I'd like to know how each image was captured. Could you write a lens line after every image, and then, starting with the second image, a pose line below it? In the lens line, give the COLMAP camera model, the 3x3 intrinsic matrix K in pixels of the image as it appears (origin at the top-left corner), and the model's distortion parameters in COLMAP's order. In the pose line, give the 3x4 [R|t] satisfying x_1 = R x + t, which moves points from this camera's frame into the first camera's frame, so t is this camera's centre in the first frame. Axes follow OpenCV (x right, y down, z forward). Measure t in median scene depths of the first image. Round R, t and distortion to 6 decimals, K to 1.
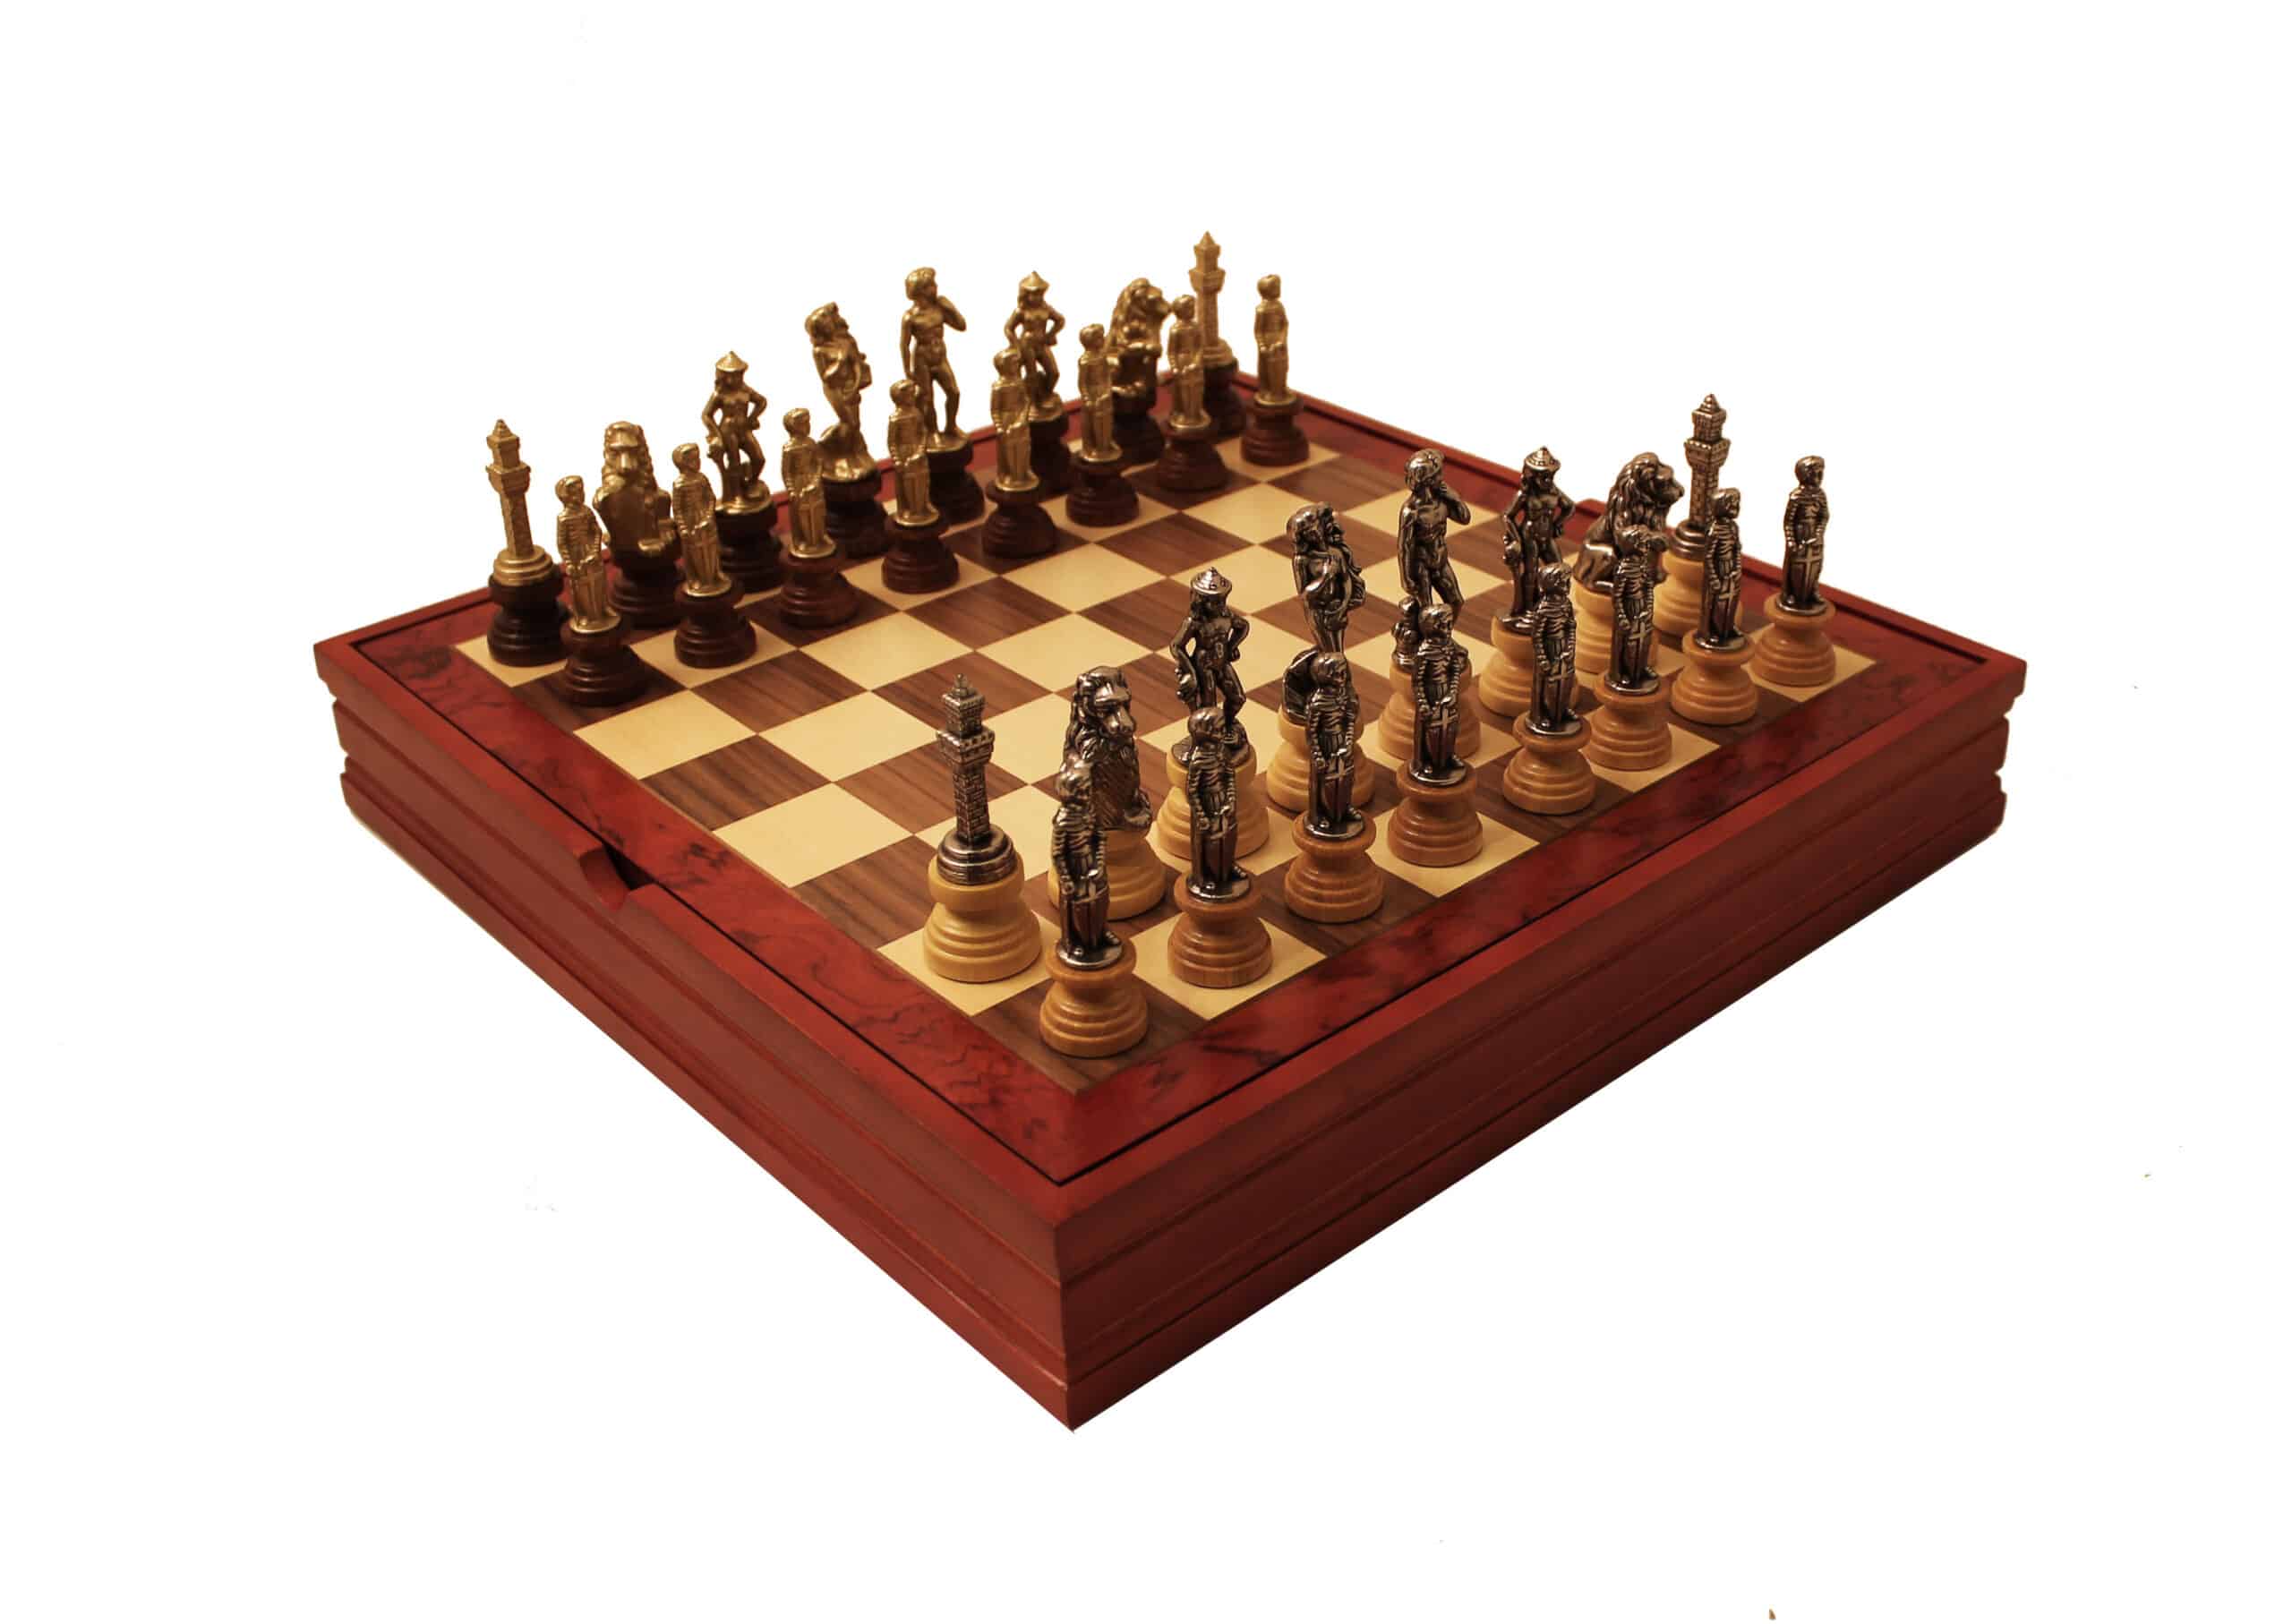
lens RADIAL K [[2320.4, 0, 1249.9], [0, 2320.4, 711.2], [0, 0, 1]] dist [-0.158160, 0.001069]
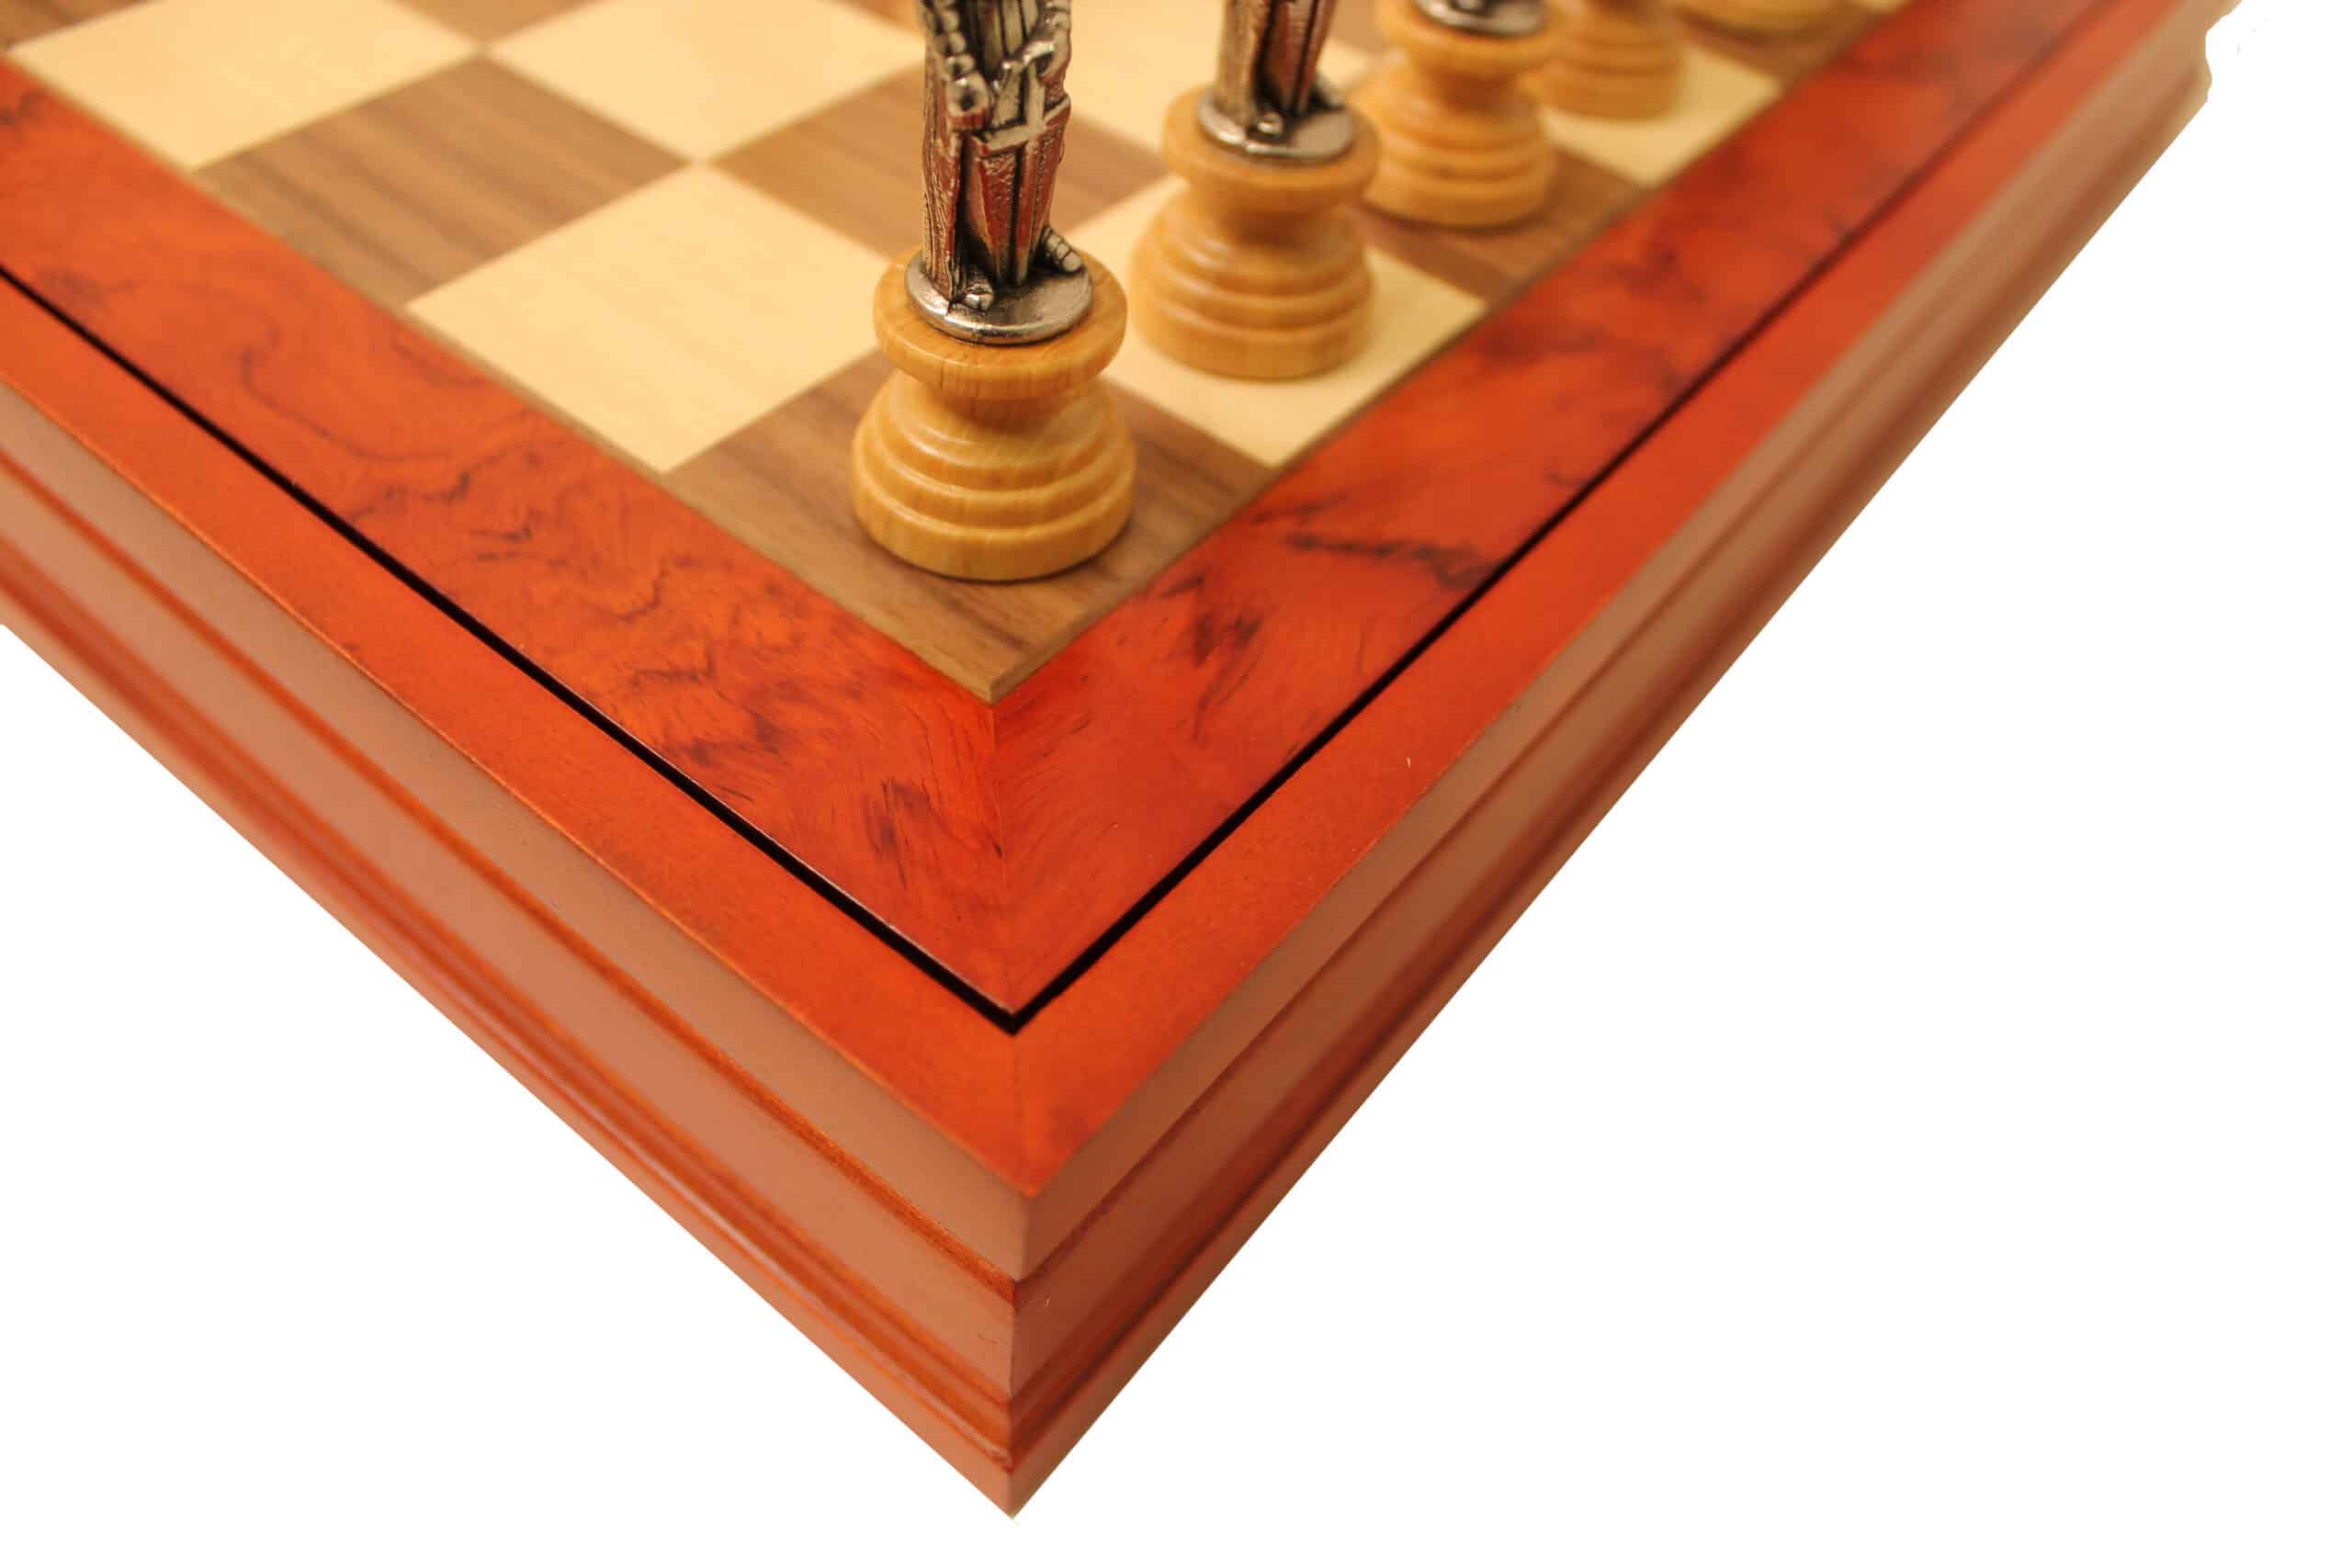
lens RADIAL K [[1923.9, 0, 1143.0], [0, 1923.9, 749.7], [0, 0, 1]] dist [-0.177715, 0.166406]
pose [[0.985170, -0.048037, 0.164718, -0.073536], [-0.008054, 0.946004, 0.324056, 0.055615], [-0.171391, -0.320577, 0.931588, 0.517360]]
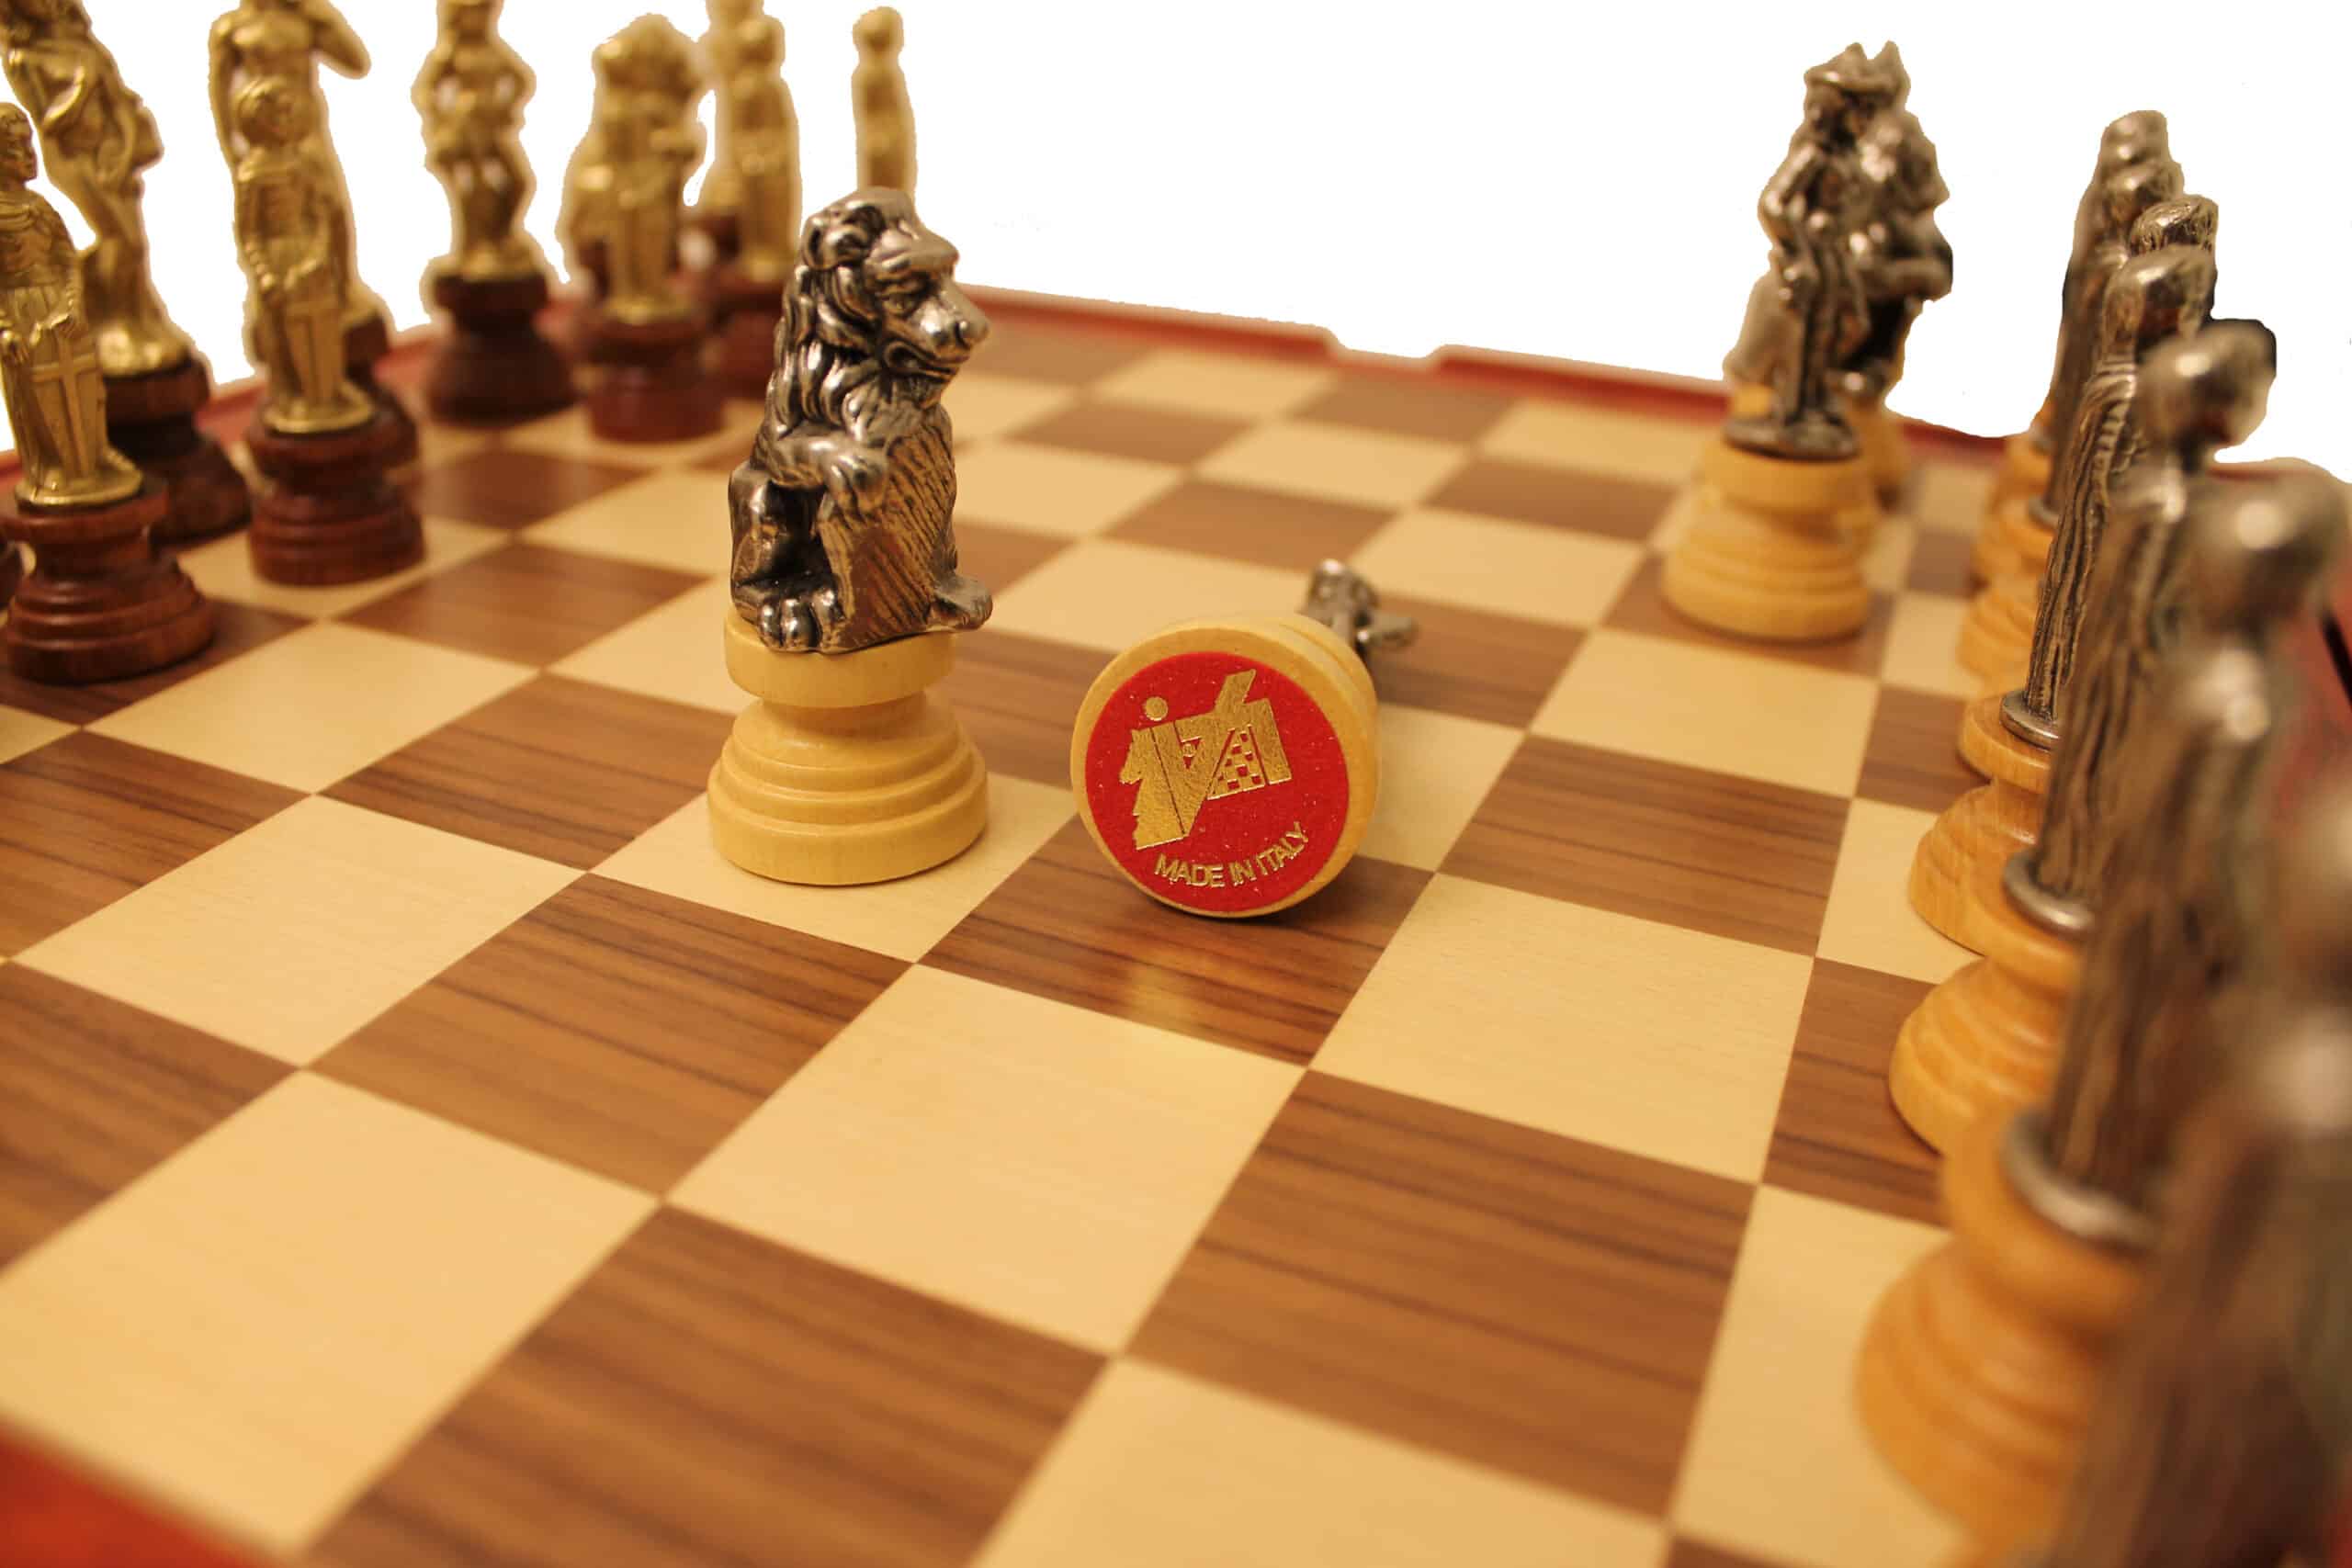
lens RADIAL K [[1923.9, 0, 1143.0], [0, 1923.9, 749.7], [0, 0, 1]] dist [-0.177715, 0.166406]
pose [[0.921332, -0.140968, 0.362318, -0.148478], [0.155863, 0.987705, -0.012051, 0.008642], [-0.356165, 0.067575, 0.931977, 0.665709]]
